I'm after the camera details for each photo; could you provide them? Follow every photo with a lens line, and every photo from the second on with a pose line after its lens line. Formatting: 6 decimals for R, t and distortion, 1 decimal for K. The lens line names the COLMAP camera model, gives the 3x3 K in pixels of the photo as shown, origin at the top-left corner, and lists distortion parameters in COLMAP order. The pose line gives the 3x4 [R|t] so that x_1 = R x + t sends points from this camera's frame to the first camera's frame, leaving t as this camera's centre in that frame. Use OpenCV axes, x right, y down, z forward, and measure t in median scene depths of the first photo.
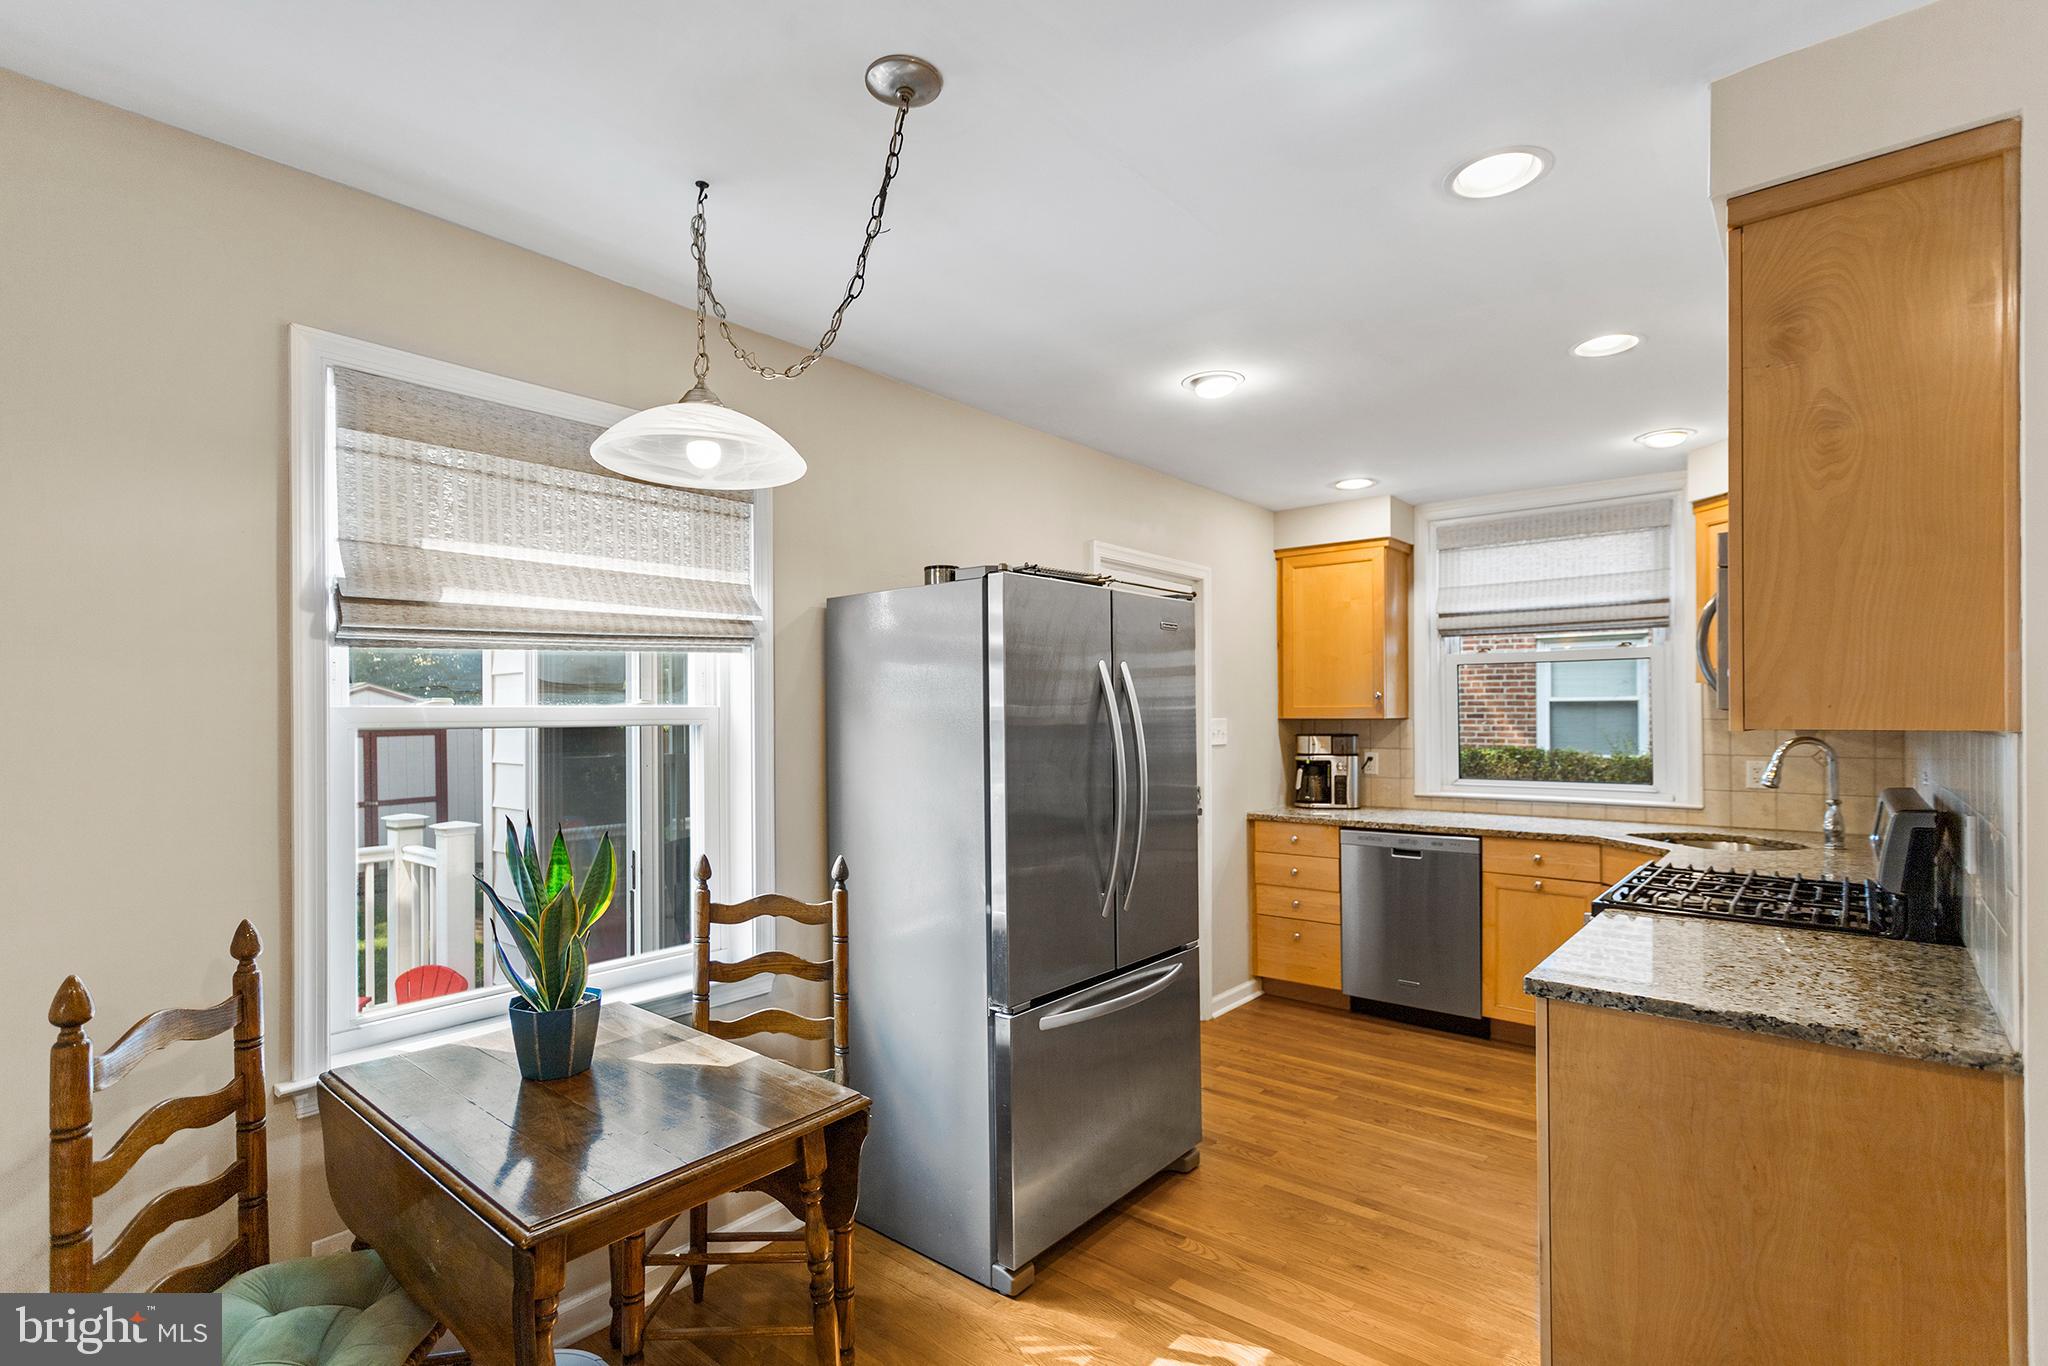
lens RADIAL K [[974.9, 0, 1013.9], [0, 974.9, 697.9], [0, 0, 1]] dist [0.000491, 0.000812]
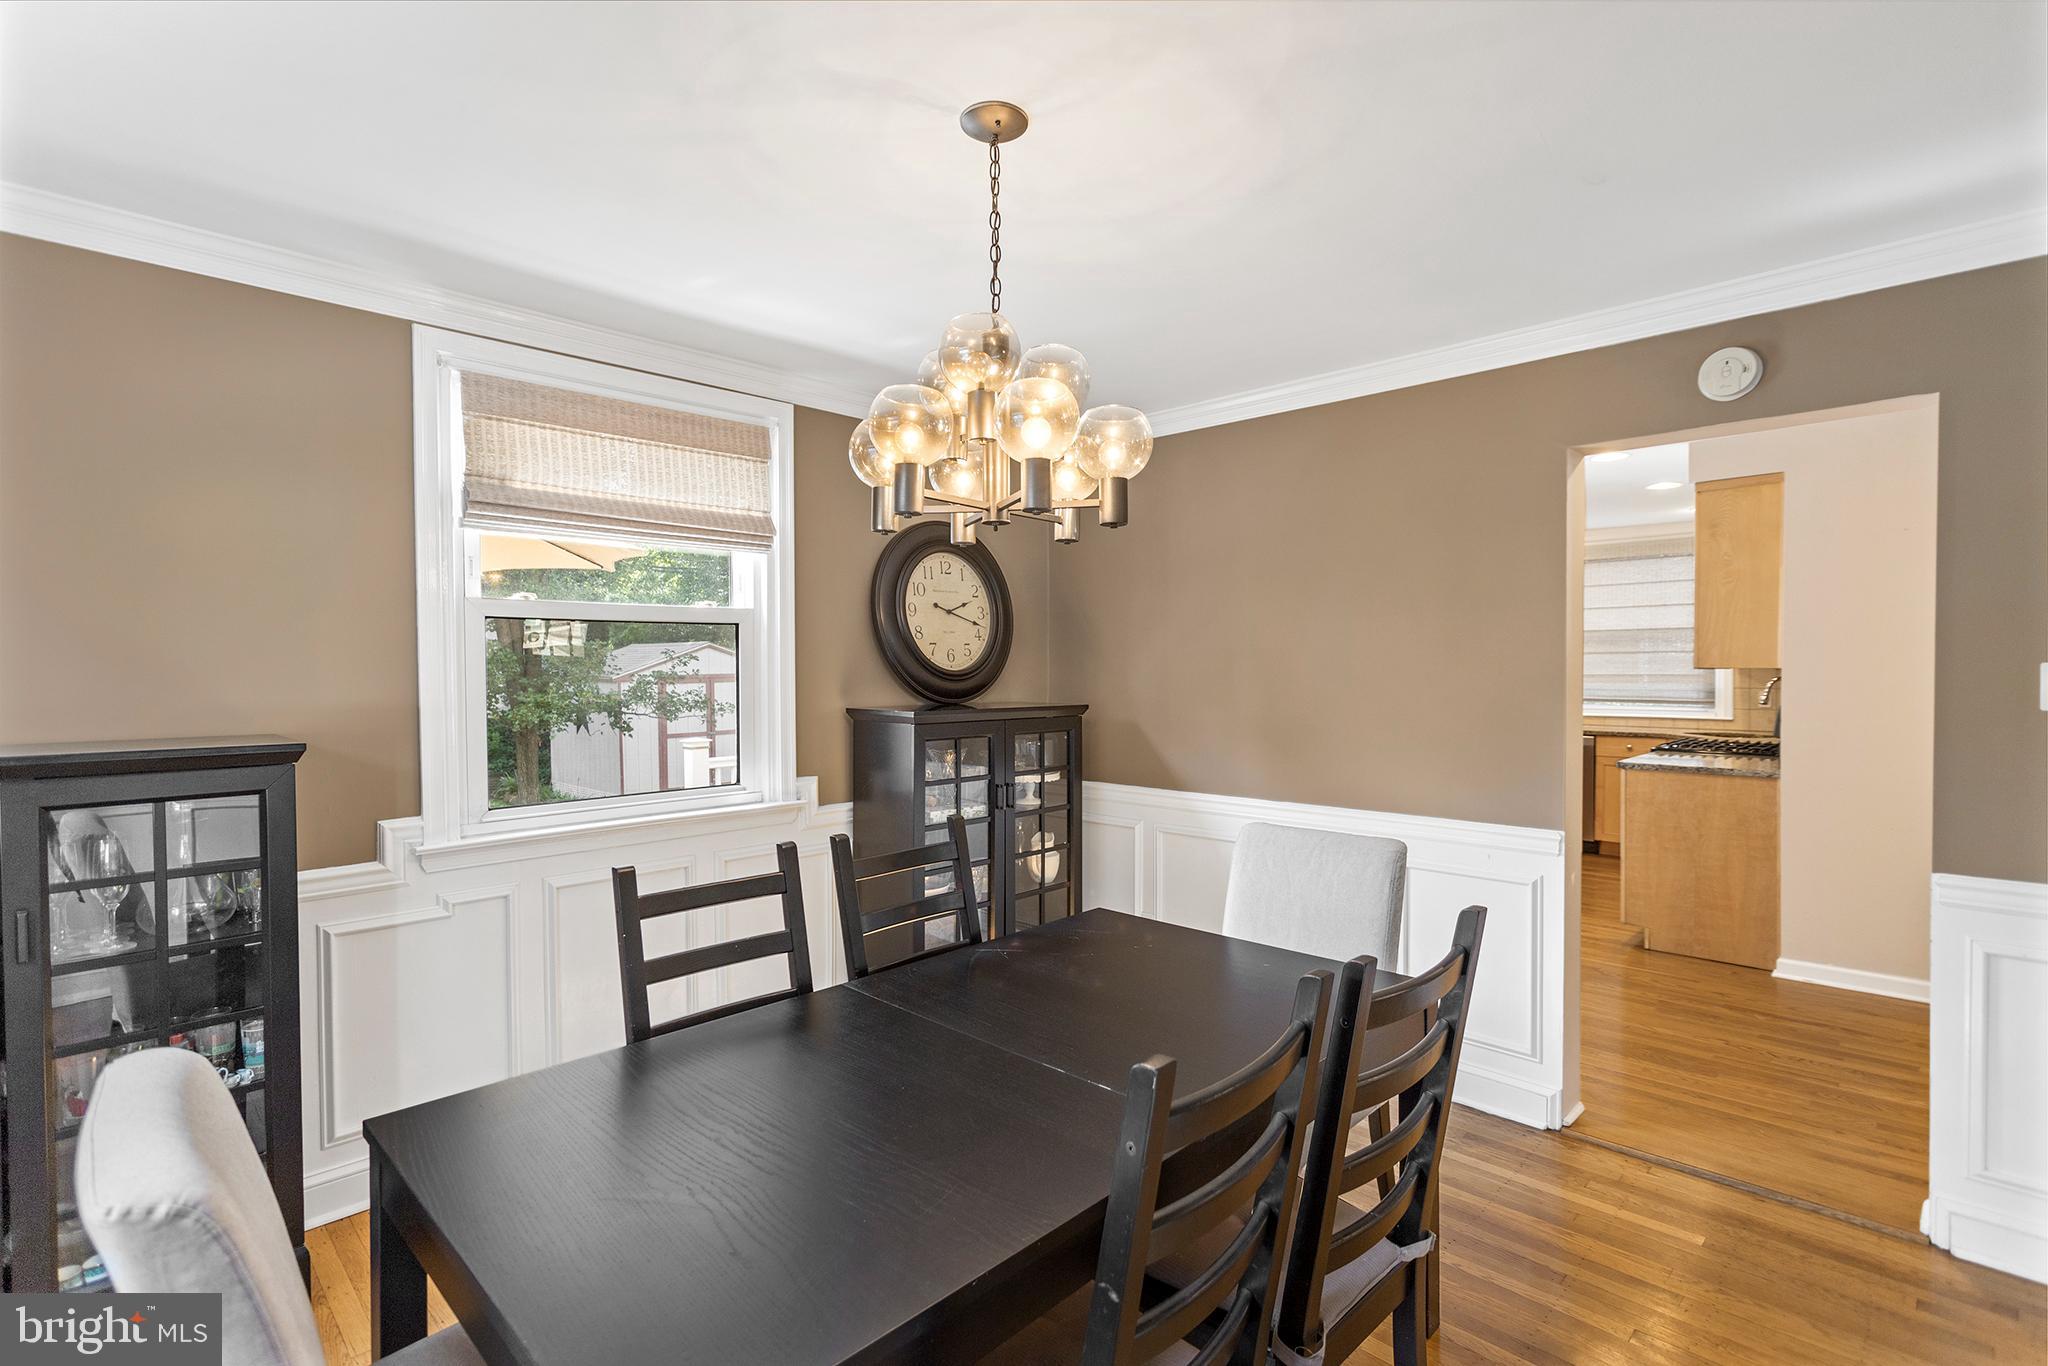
lens RADIAL K [[974.9, 0, 1013.9], [0, 974.9, 697.9], [0, 0, 1]] dist [0.000491, 0.000812]
pose [[0.996424, -0.001693, -0.084473, -1.022354], [0.004642, 0.999386, 0.034729, 0.010089], [0.084362, -0.034997, 0.995820, -2.044345]]
